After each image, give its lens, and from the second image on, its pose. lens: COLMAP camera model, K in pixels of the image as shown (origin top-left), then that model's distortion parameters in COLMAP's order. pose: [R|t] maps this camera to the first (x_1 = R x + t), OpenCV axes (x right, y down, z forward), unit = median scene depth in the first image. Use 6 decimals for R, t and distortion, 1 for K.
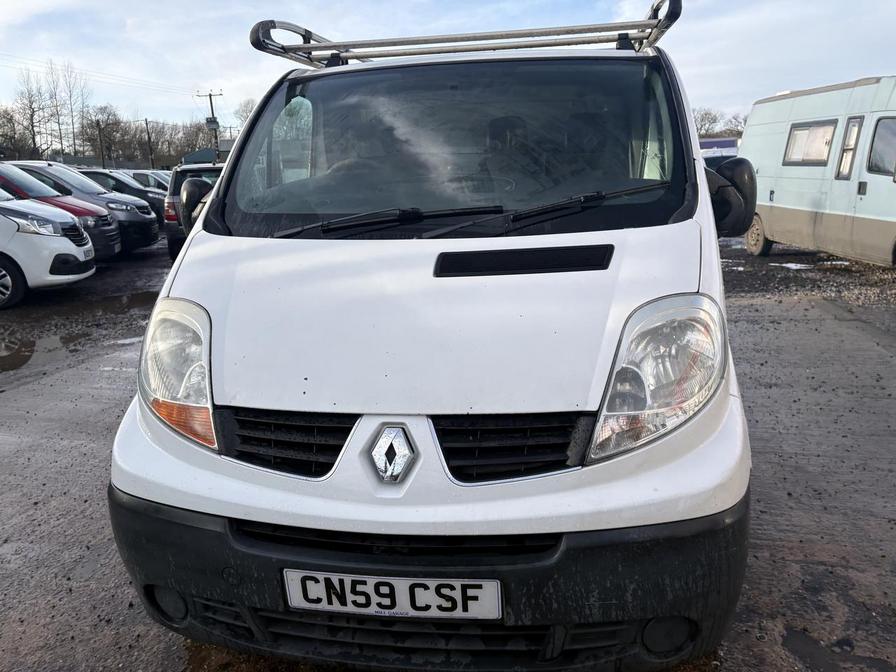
lens RADIAL K [[662.7, 0, 448.3], [0, 662.7, 336.7], [0, 0, 1]] dist [0.030990, -0.003255]
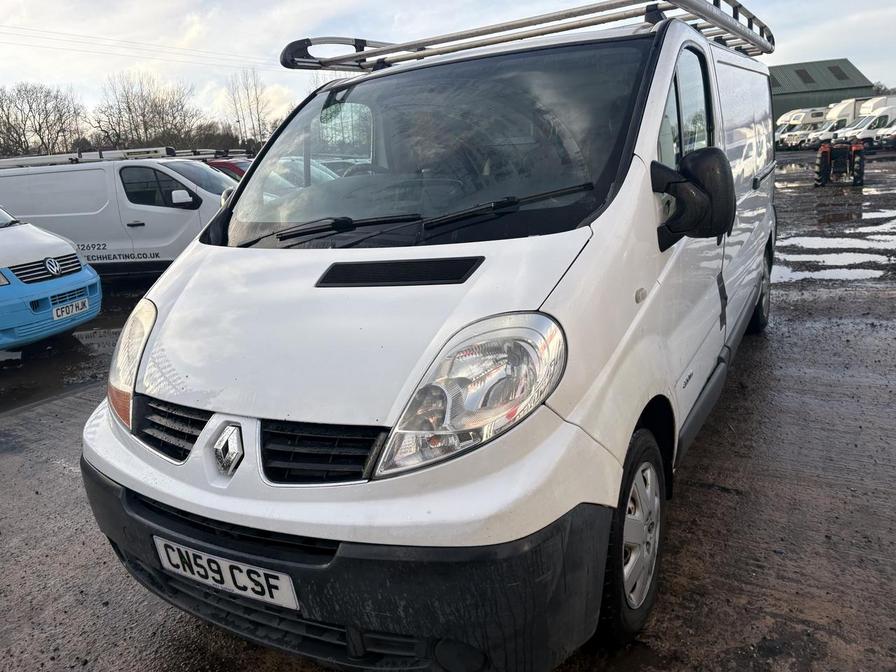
lens RADIAL K [[662.7, 0, 442.0], [0, 662.7, 336.7], [0, 0, 1]] dist [0.030990, -0.003255]
pose [[0.932263, 0.043938, -0.359103, 0.647672], [-0.029566, 0.998530, 0.045420, -0.075858], [0.360570, -0.031726, 0.932192, 0.082644]]
